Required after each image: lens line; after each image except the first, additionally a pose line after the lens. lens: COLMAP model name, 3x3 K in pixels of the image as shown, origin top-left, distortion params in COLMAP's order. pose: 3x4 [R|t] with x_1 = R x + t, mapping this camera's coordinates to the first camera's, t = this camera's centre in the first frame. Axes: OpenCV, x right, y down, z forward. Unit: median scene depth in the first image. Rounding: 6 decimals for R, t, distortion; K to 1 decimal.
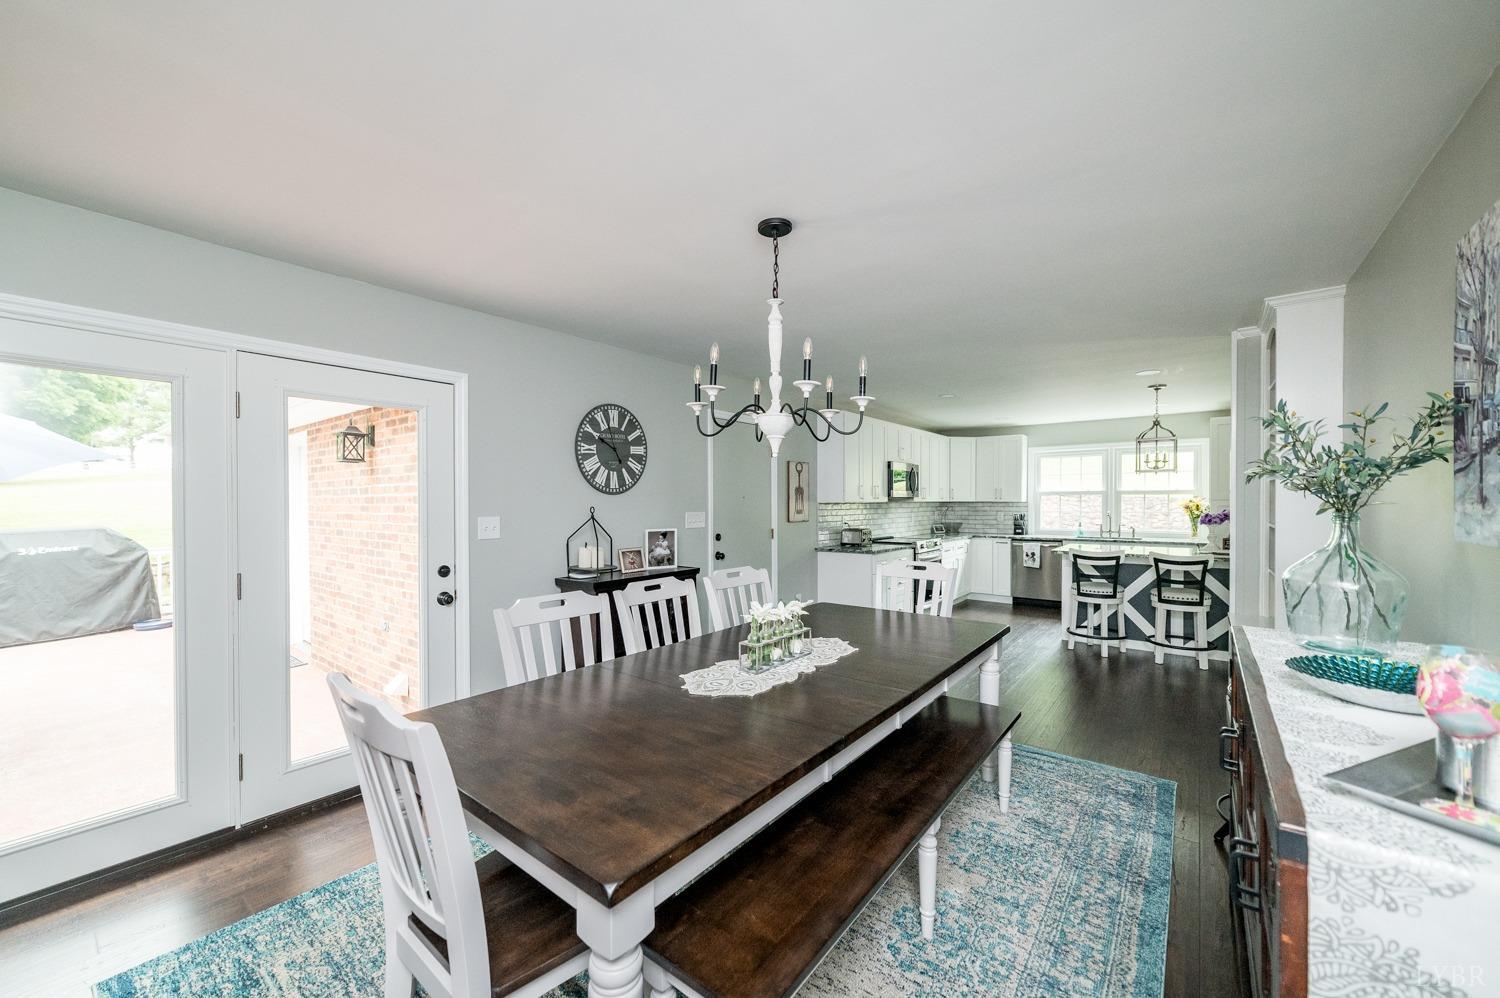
lens RADIAL K [[566.8, 0, 749.8], [0, 566.8, 506.4], [0, 0, 1]] dist [-0.001179, 0.000240]
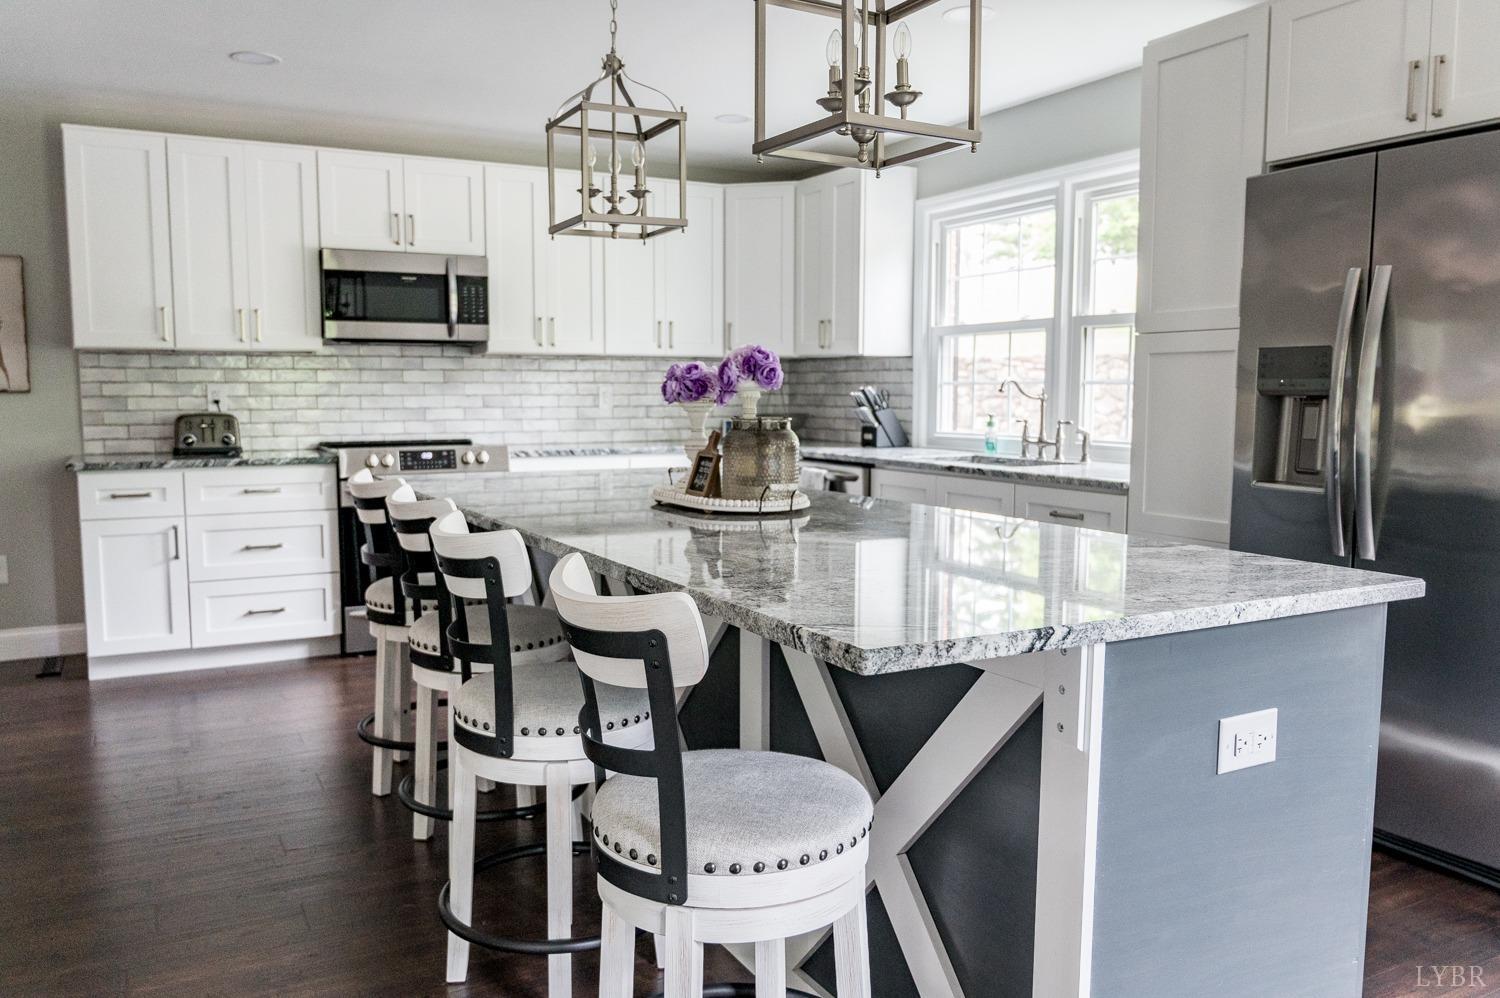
lens RADIAL K [[1129.6, 0, 750.0], [0, 1129.6, 499.0], [0, 0, 1]] dist [-0.019959, 0.000013]
pose [[0.921034, 0.043681, -0.387025, 0.719625], [-0.008114, 0.995627, 0.093061, 0.017291], [0.389397, -0.082572, 0.917361, 0.324035]]
